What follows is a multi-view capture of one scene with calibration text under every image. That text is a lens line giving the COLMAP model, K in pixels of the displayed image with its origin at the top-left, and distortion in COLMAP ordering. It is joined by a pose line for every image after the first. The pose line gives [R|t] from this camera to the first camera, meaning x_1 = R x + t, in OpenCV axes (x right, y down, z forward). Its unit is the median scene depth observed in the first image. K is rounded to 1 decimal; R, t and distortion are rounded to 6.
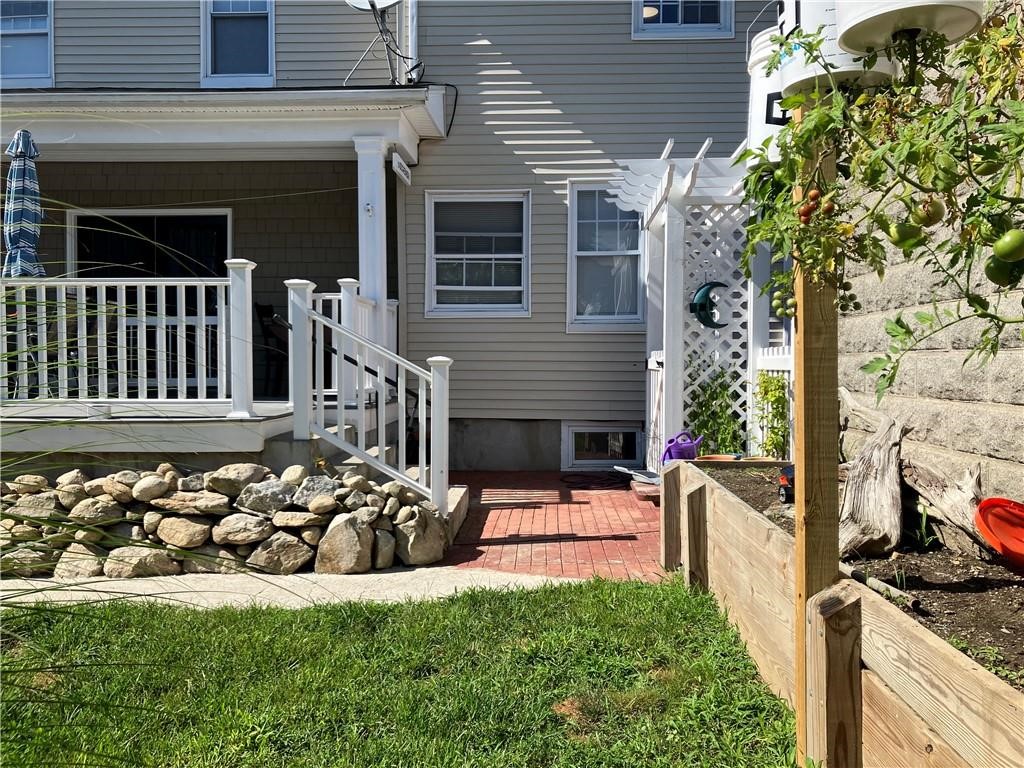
lens RADIAL K [[839.5, 0, 512.0], [0, 839.5, 384.0], [0, 0, 1]] dist [0.049450, -0.079758]
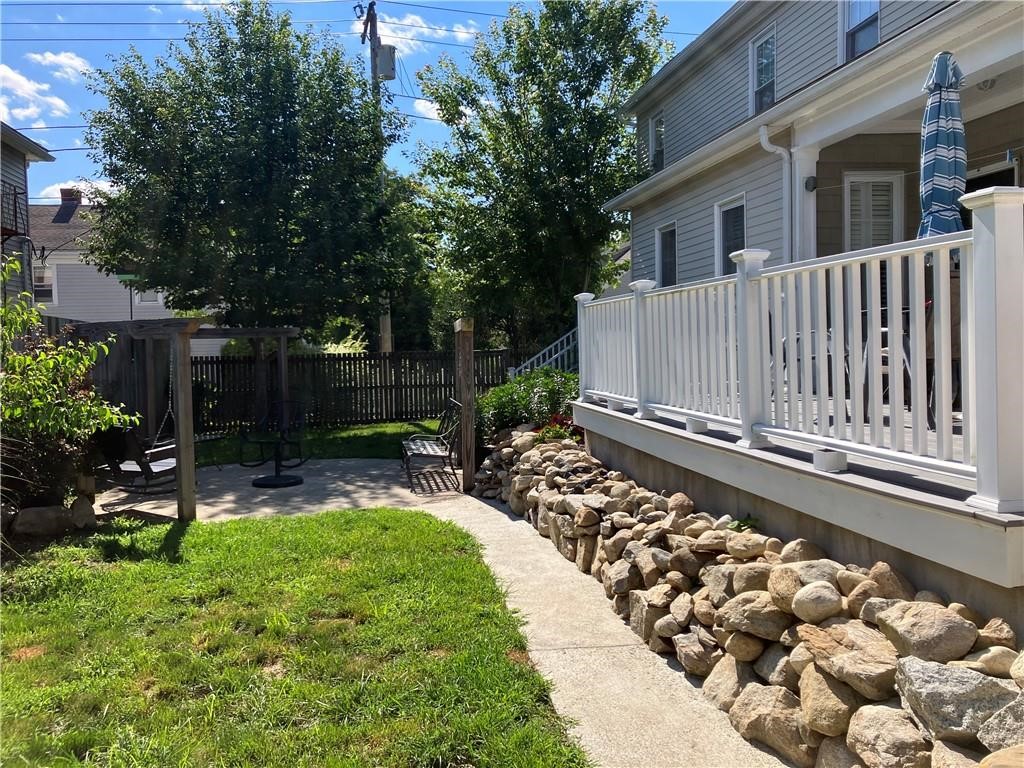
lens RADIAL K [[839.5, 0, 512.0], [0, 839.5, 384.0], [0, 0, 1]] dist [0.049450, -0.079758]
pose [[0.226964, 0.038507, -0.973142, 0.095734], [-0.008360, 0.999258, 0.037591, -0.050330], [0.973867, -0.000397, 0.227118, 0.666399]]
